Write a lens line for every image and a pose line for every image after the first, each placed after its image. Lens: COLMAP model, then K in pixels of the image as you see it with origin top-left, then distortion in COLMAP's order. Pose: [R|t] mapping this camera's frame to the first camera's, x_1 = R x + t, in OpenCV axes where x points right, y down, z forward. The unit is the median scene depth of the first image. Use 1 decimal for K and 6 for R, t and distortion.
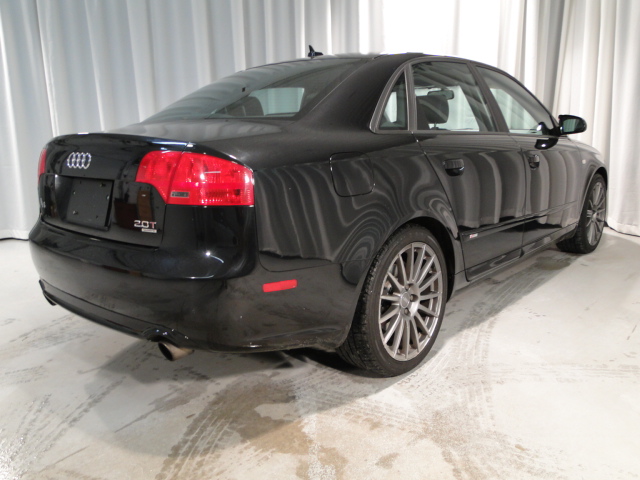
lens RADIAL K [[508.1, 0, 317.0], [0, 508.1, 240.6], [0, 0, 1]] dist [0.011055, -0.005350]
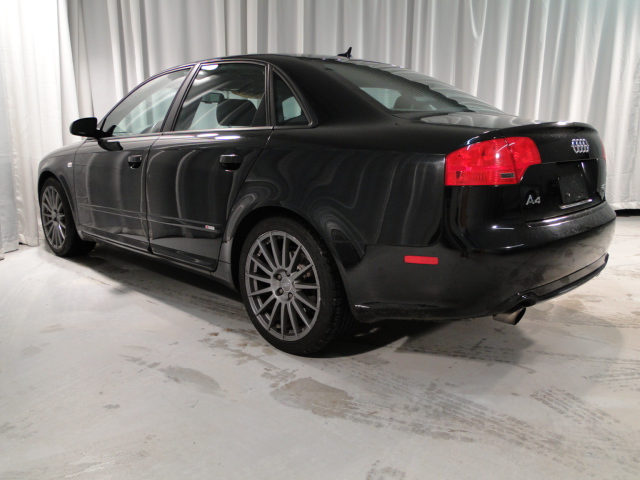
lens RADIAL K [[508.1, 0, 319.4], [0, 508.1, 225.6], [0, 0, 1]] dist [0.011055, -0.005350]
pose [[0.075536, -0.175778, 0.981528, -1.339468], [0.187816, 0.969229, 0.159122, -0.233183], [-0.979295, 0.172327, 0.106225, 1.190463]]
